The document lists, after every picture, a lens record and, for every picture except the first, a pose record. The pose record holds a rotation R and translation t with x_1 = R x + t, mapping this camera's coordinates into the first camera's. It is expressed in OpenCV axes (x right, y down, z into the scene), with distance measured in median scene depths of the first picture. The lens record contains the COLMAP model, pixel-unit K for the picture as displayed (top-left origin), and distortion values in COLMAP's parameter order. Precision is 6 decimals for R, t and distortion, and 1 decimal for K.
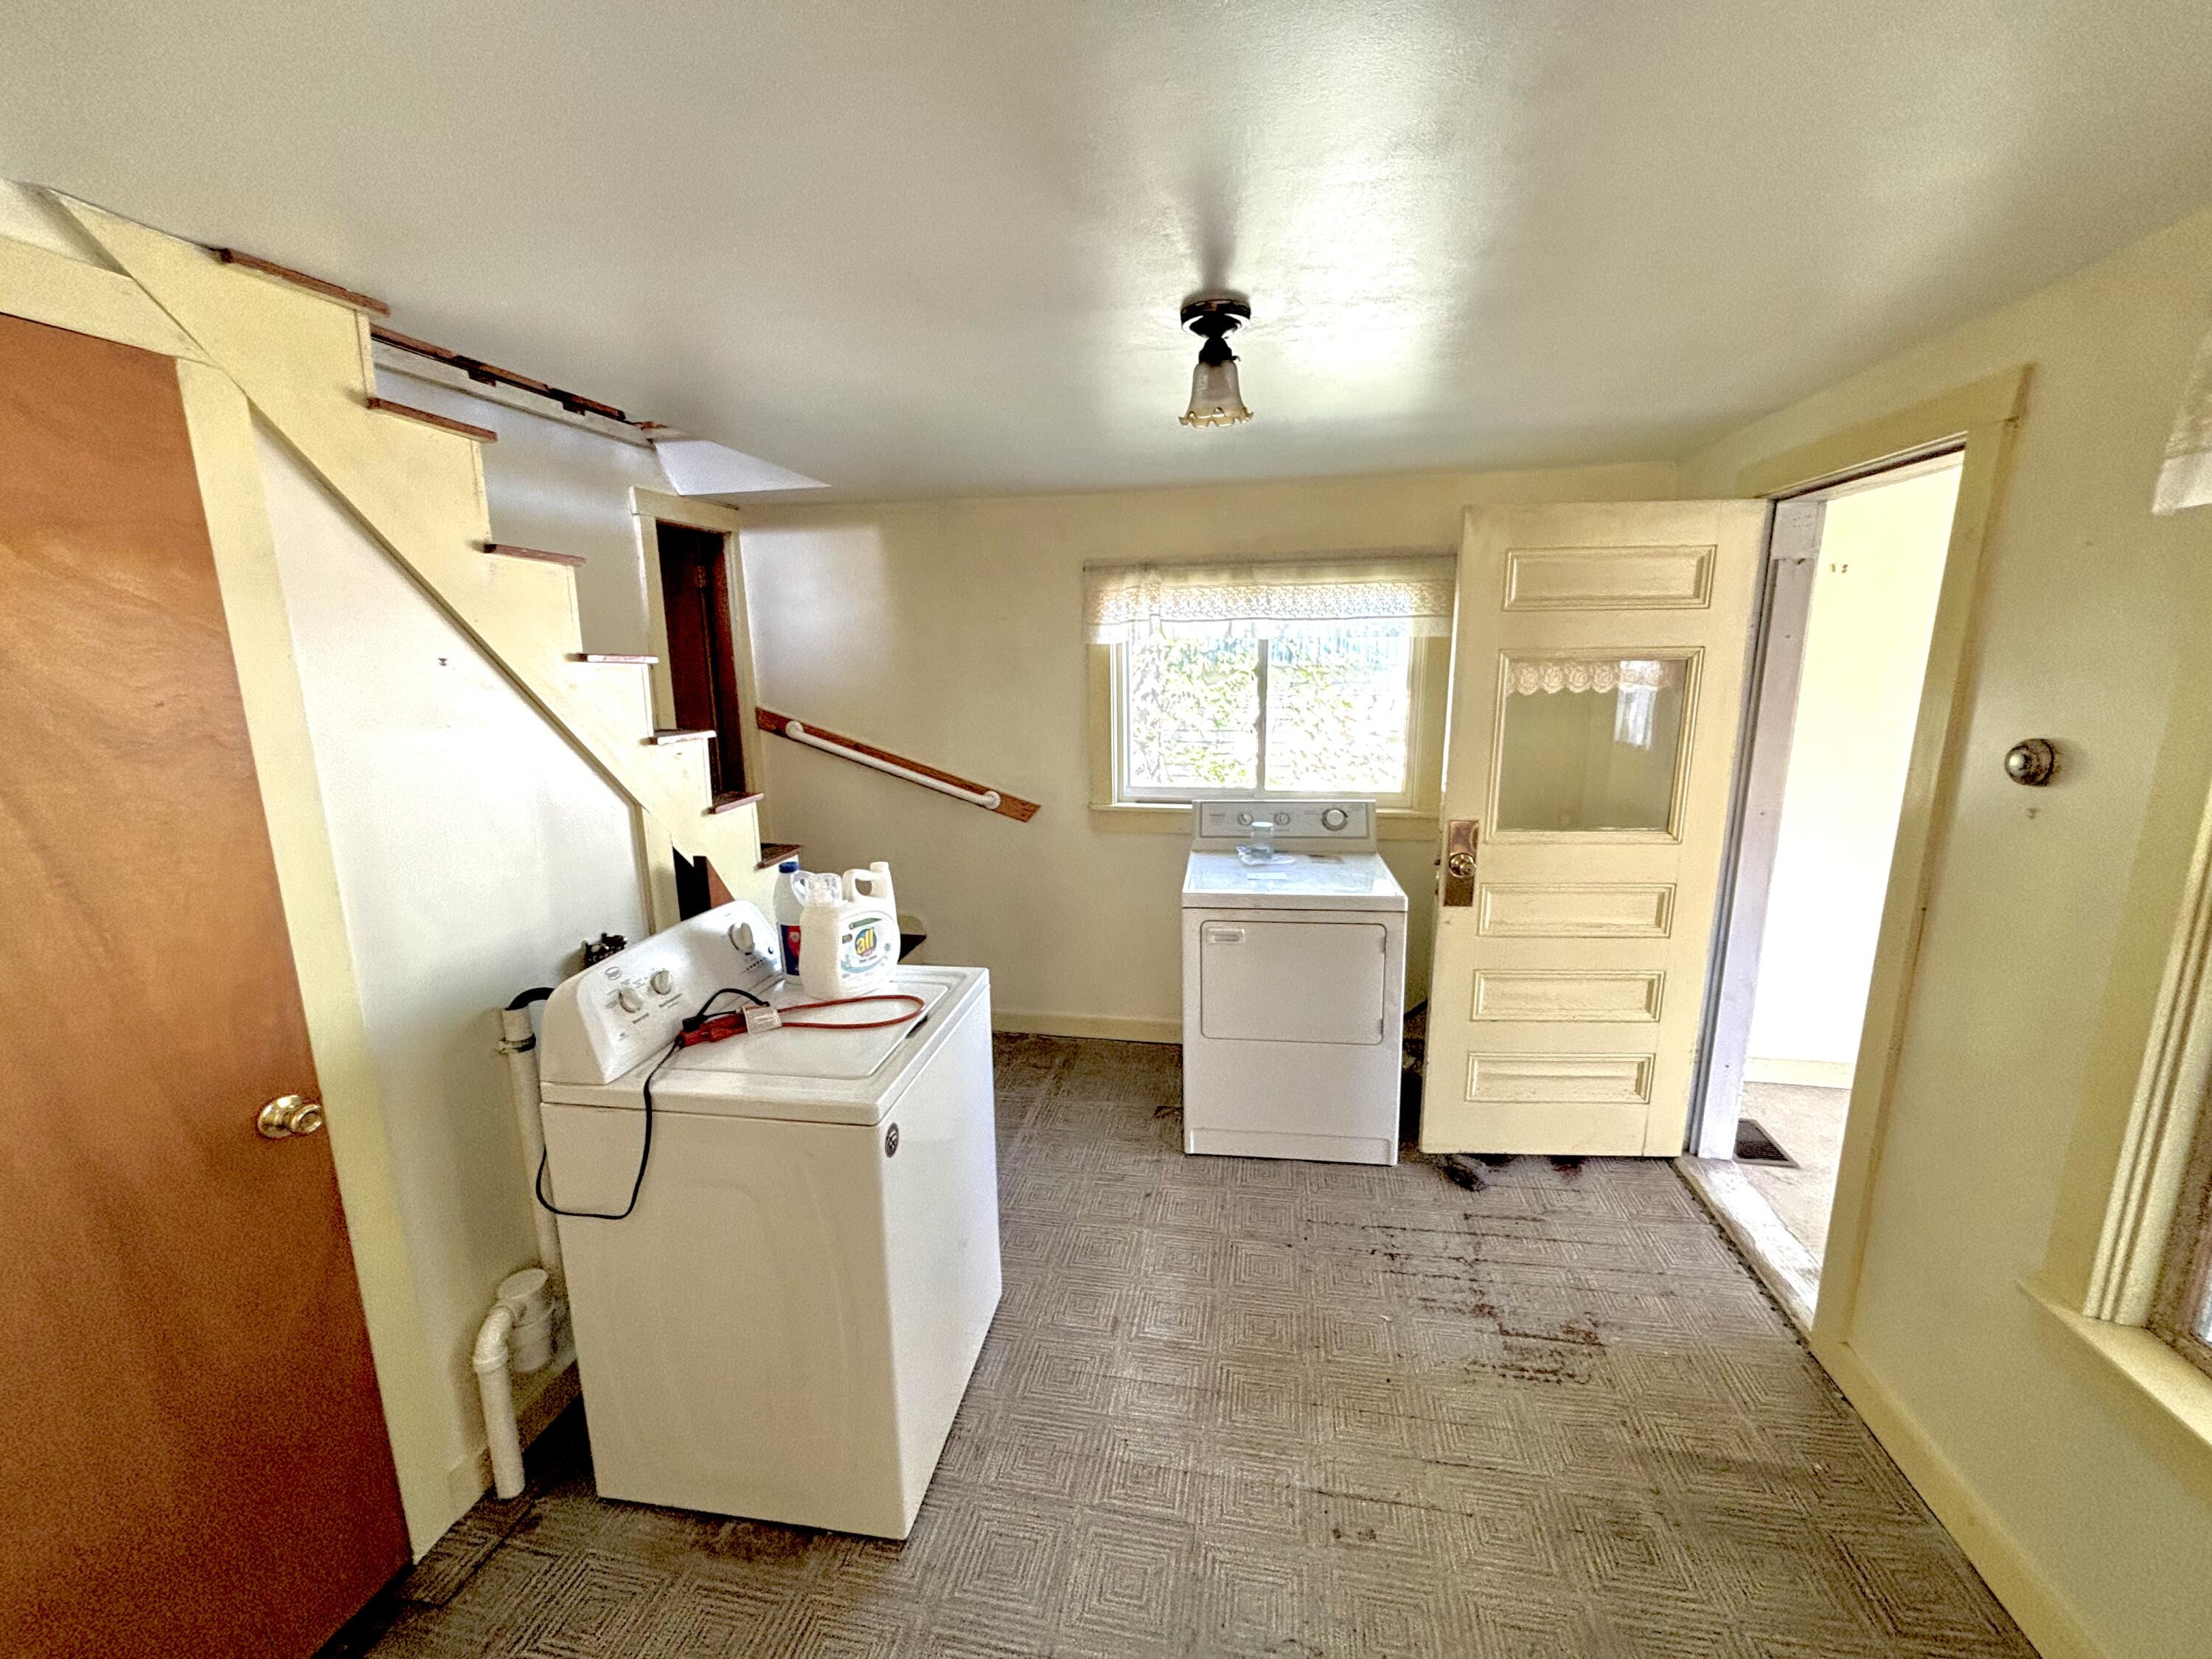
lens RADIAL K [[898.4, 0, 1110.8], [0, 898.4, 830.3], [0, 0, 1]] dist [-0.001032, 0.000285]
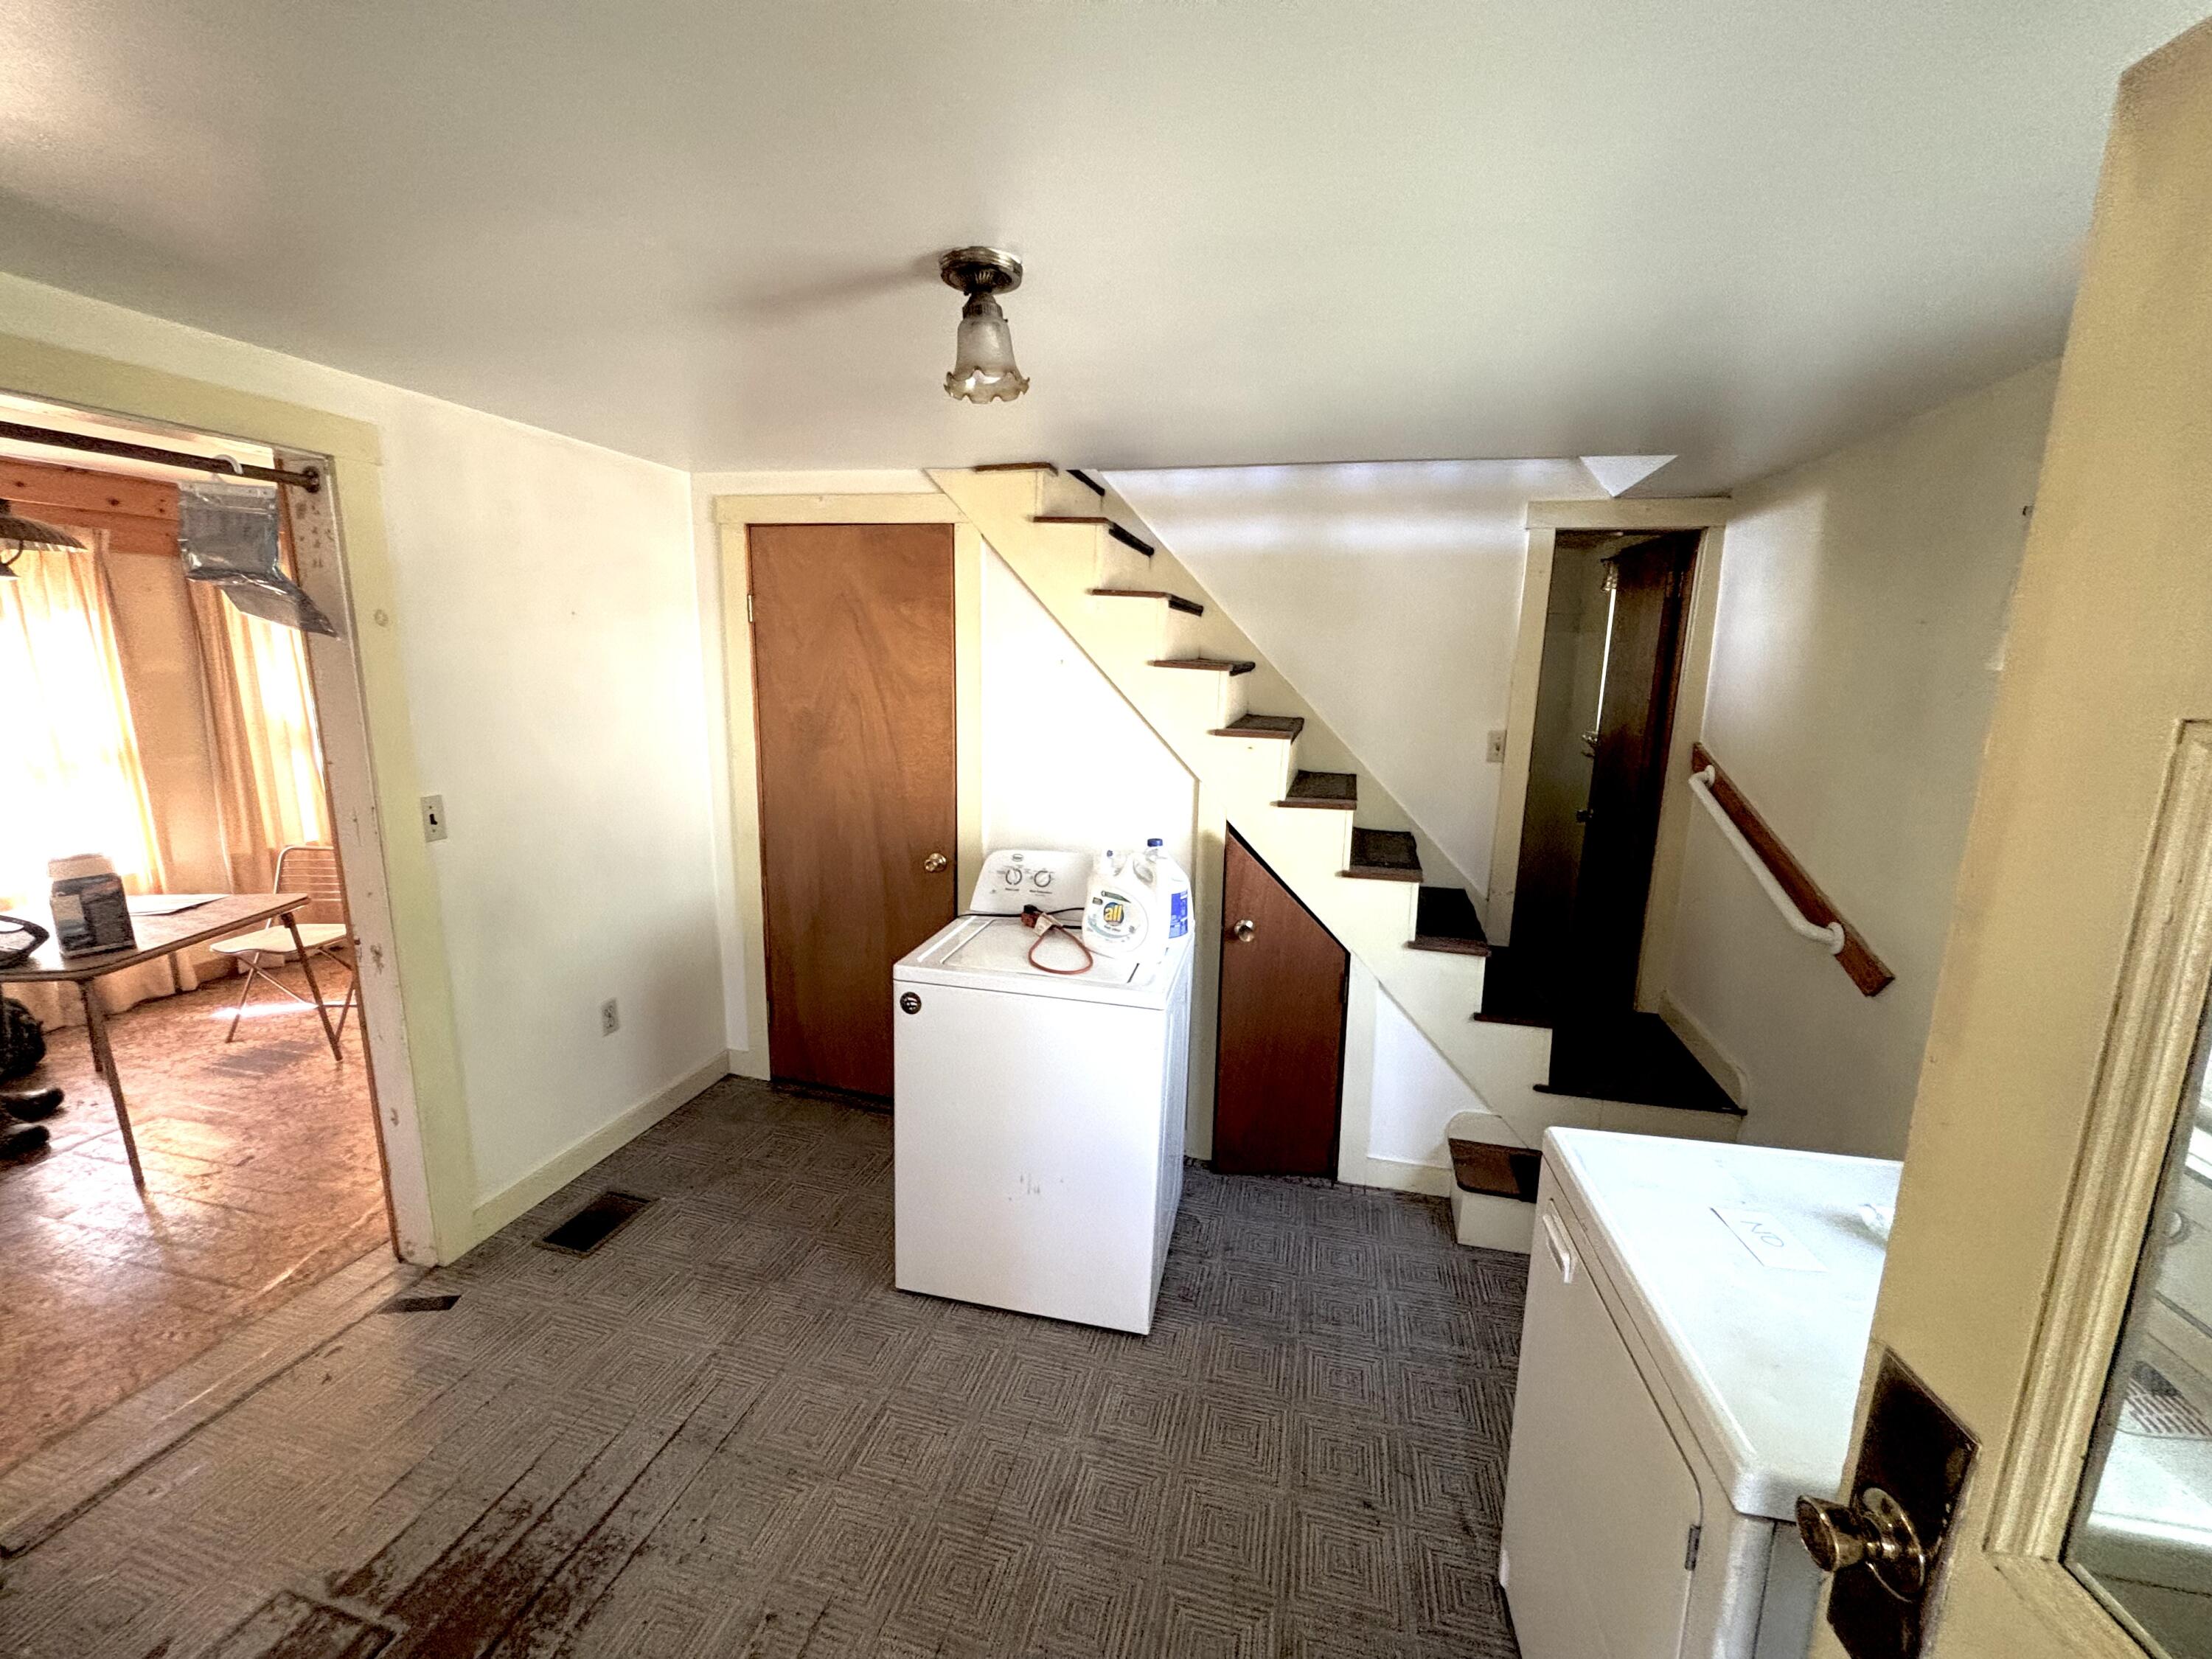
lens RADIAL K [[898.4, 0, 1110.8], [0, 898.4, 830.3], [0, 0, 1]] dist [-0.001032, 0.000285]
pose [[-0.058108, 0.195995, -0.978882, 0.902774], [-0.222477, 0.953338, 0.204087, -0.228387], [0.973205, 0.229638, -0.011793, 1.082697]]
